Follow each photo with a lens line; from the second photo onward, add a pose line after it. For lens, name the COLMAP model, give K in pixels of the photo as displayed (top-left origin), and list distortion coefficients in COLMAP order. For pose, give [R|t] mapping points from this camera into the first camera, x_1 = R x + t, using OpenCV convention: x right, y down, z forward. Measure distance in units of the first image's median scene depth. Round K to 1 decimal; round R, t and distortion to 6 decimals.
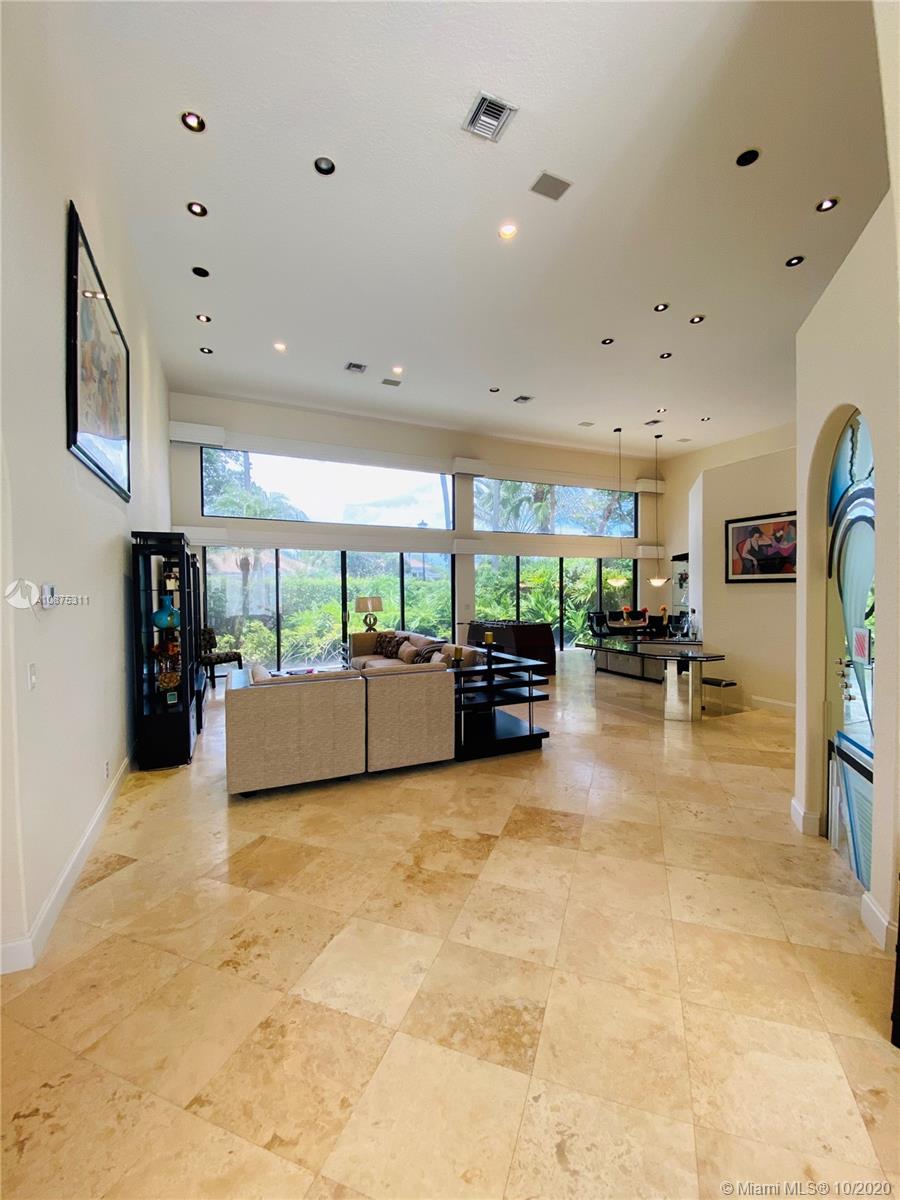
lens RADIAL K [[480.5, 0, 443.8], [0, 480.5, 604.7], [0, 0, 1]] dist [0.028561, -0.034256]
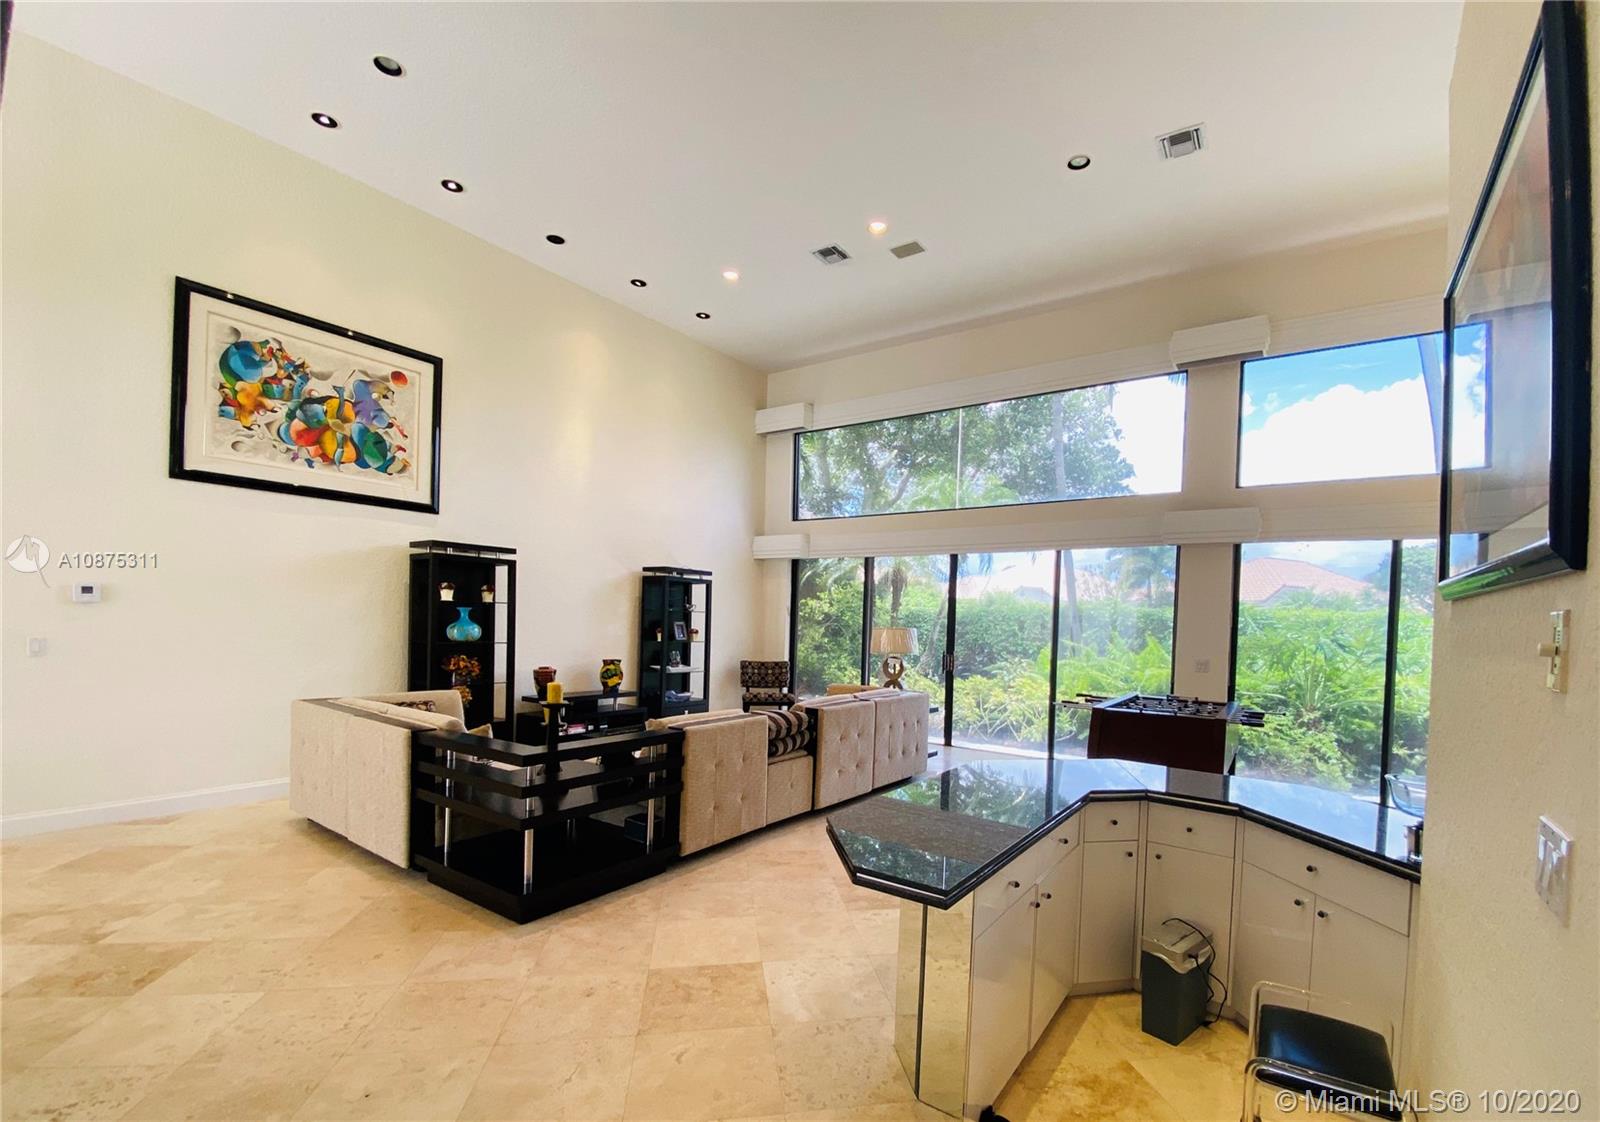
lens RADIAL K [[719.0, 0, 841.3], [0, 719.0, 621.8], [0, 0, 1]] dist [-0.002032, -0.000395]
pose [[0.511880, 0.024365, -0.858712, 0.628979], [-0.057394, 0.998334, -0.005886, -0.015414], [0.857138, 0.052298, 0.512425, 0.563193]]
